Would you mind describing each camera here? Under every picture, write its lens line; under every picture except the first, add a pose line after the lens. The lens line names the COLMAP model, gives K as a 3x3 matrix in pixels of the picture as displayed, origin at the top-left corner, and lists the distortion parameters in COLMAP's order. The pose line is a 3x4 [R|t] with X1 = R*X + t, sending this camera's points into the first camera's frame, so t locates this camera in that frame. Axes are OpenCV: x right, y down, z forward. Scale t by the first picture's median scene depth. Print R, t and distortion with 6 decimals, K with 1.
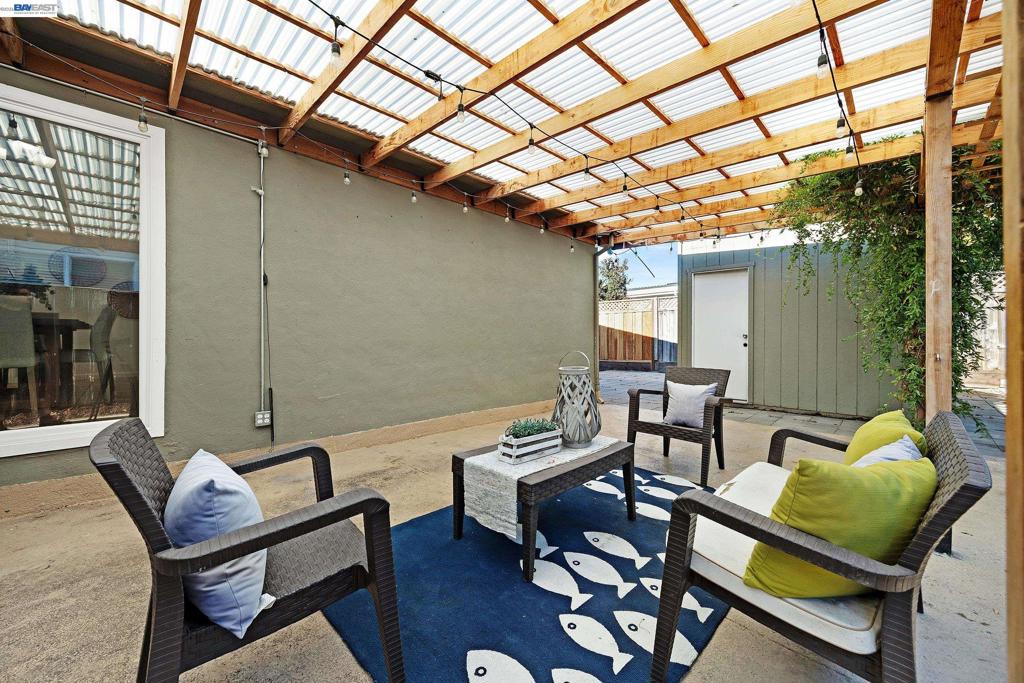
lens RADIAL K [[389.1, 0, 505.3], [0, 389.1, 341.4], [0, 0, 1]] dist [-0.003341, 0.000169]
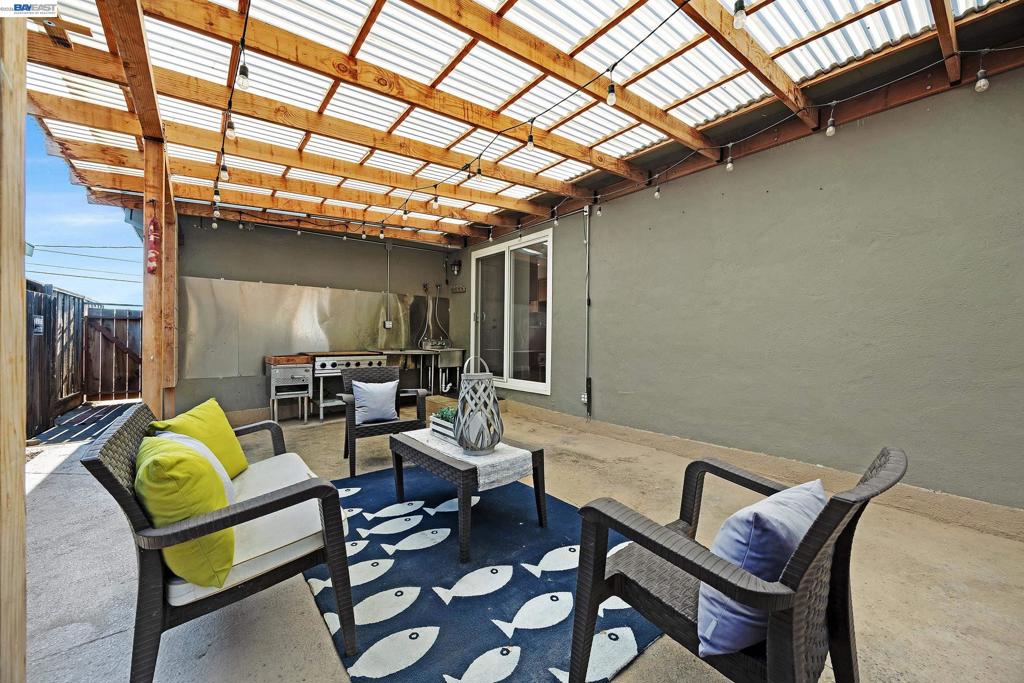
lens RADIAL K [[389.1, 0, 512.2], [0, 389.1, 340.2], [0, 0, 1]] dist [-0.003341, 0.000169]
pose [[-0.085625, -0.000915, -0.996327, 1.172099], [-0.010135, 0.999949, -0.000048, -0.017760], [0.996276, 0.010094, -0.085630, 1.190791]]
